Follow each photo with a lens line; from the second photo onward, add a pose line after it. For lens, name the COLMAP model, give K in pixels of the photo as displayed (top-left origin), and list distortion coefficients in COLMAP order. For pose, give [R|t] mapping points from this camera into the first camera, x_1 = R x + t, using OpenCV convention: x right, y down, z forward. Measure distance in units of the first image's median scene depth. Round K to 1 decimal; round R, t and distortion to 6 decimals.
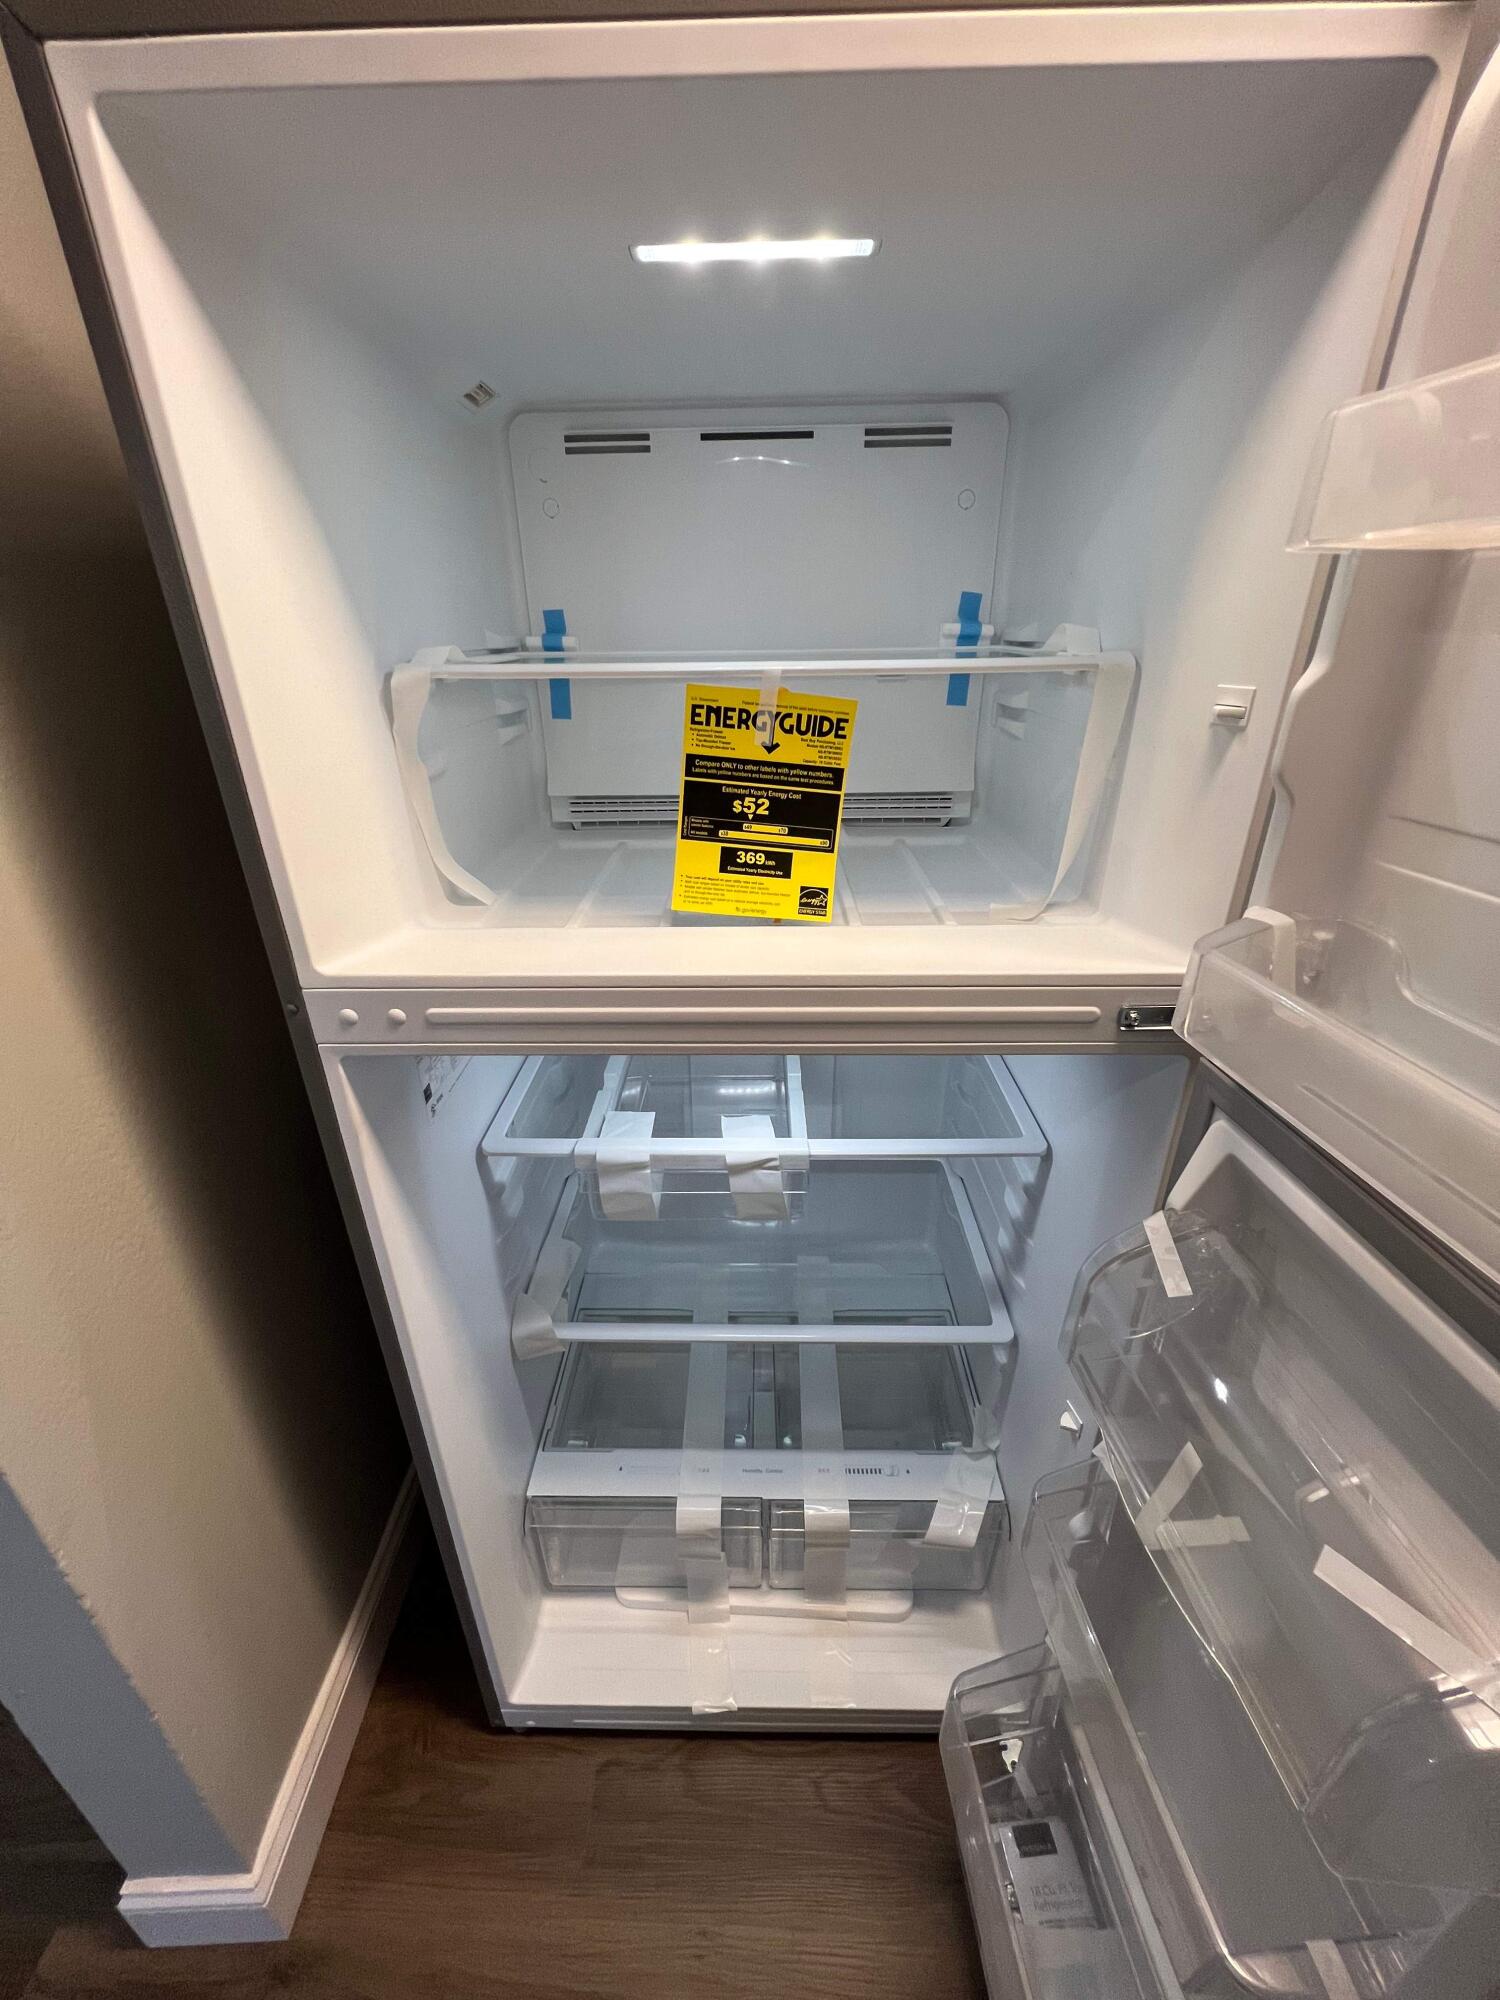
lens RADIAL K [[801.5, 0, 751.4], [0, 801.5, 997.2], [0, 0, 1]] dist [-0.003535, -0.000194]
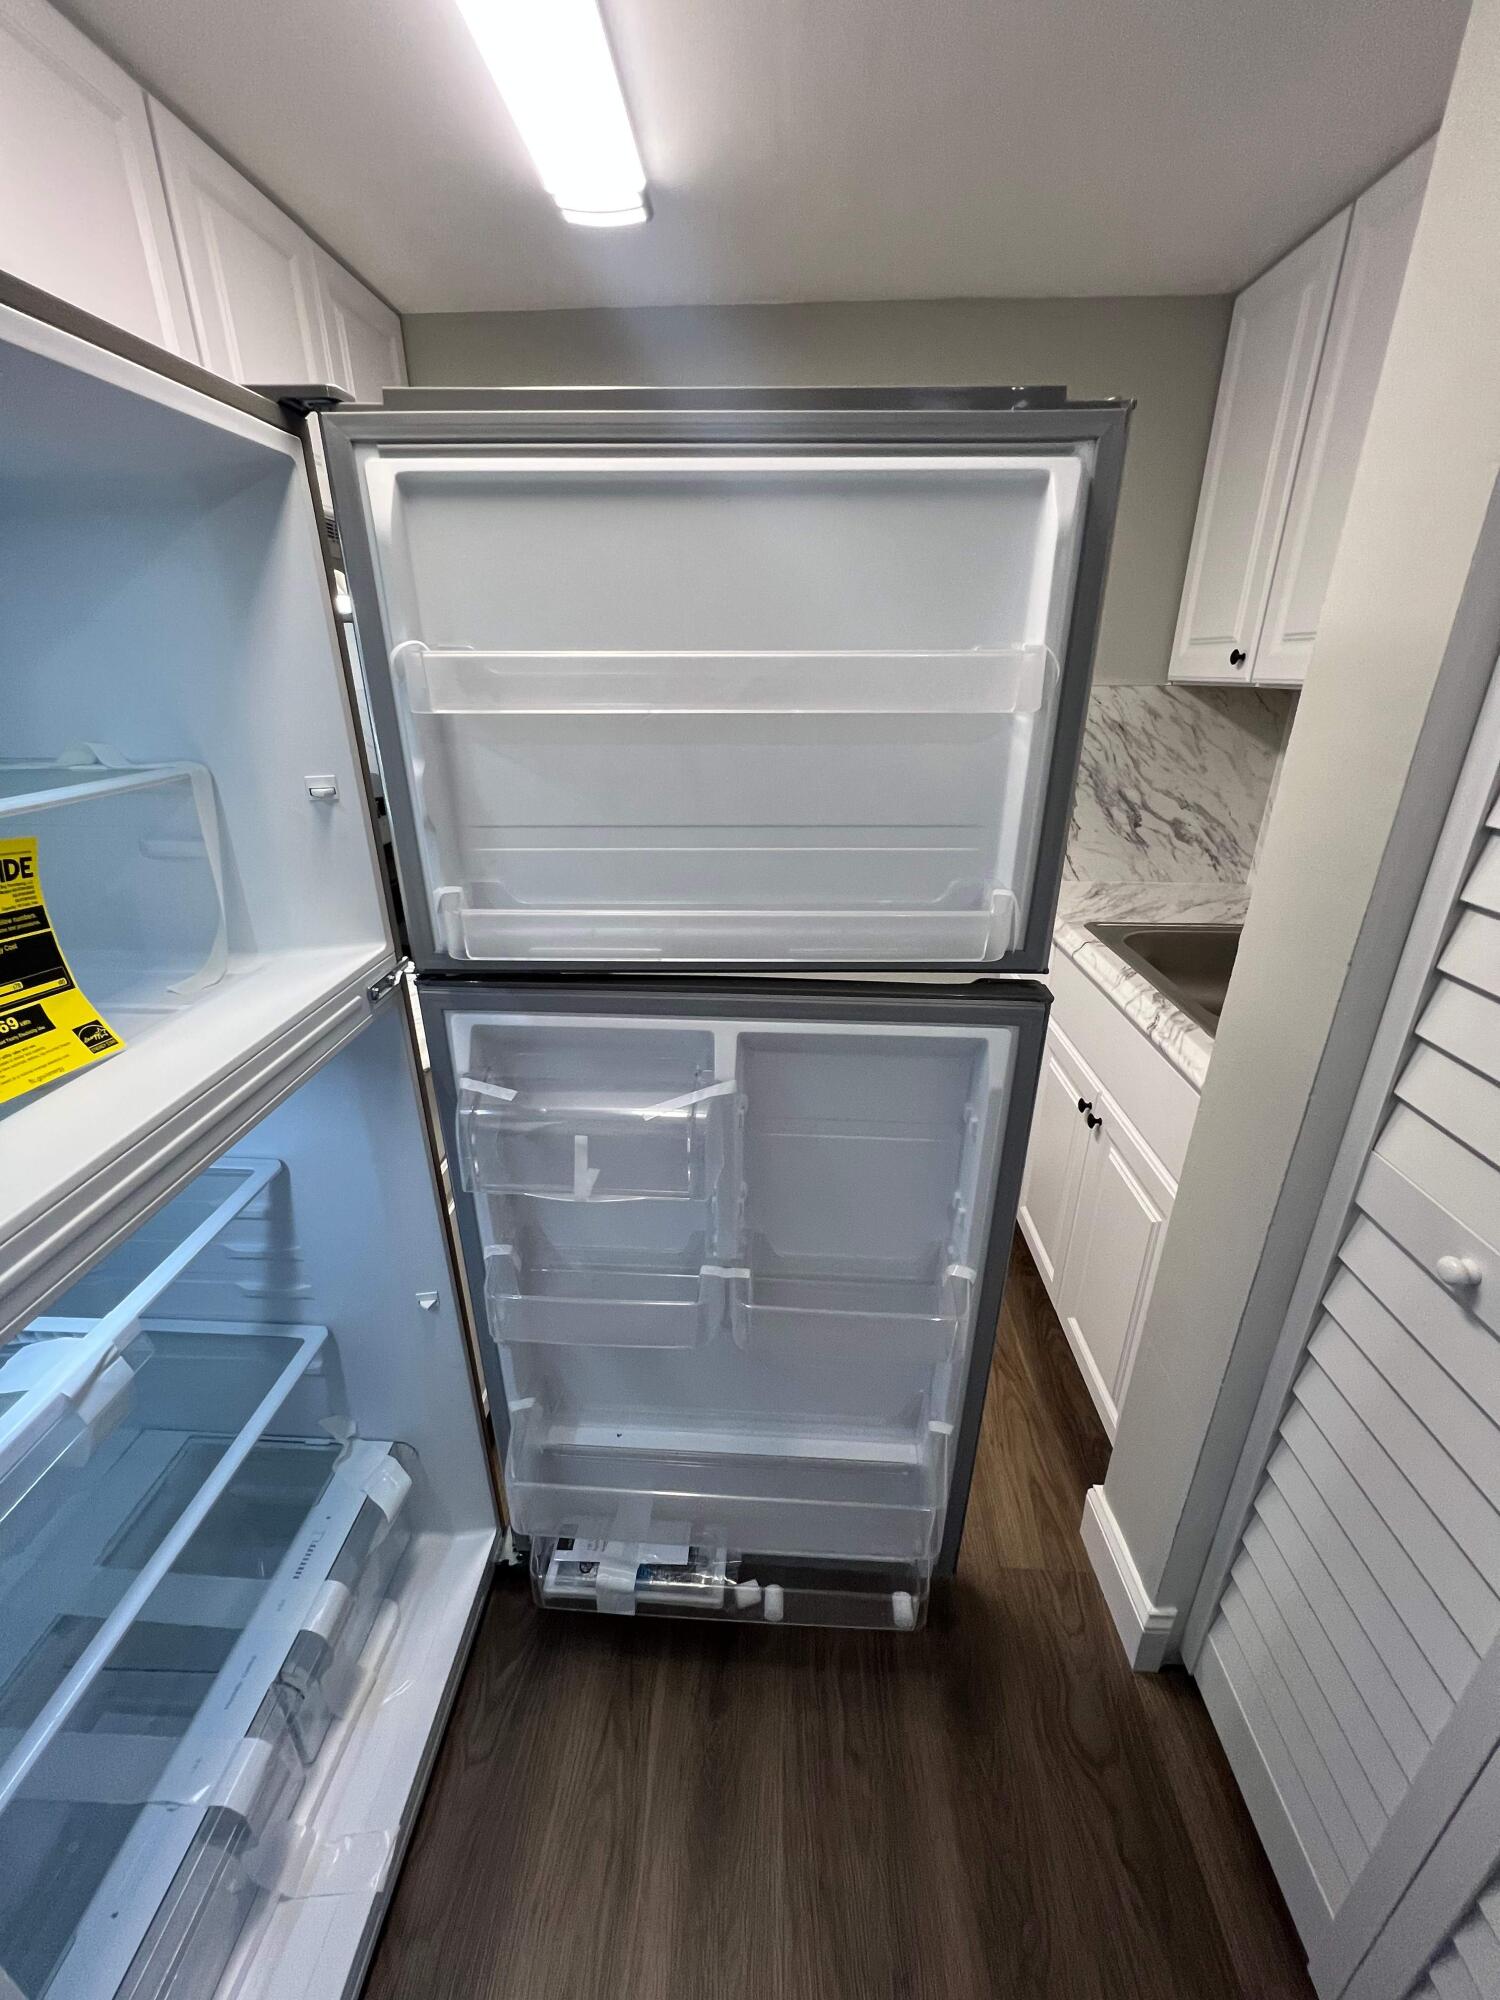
lens RADIAL K [[801.5, 0, 749.1], [0, 801.5, 997.6], [0, 0, 1]] dist [-0.003535, -0.000194]
pose [[0.027564, -0.379129, 0.924933, -0.778559], [0.421827, 0.843276, 0.333087, -0.147864], [-0.906257, 0.380980, 0.183171, 0.084687]]
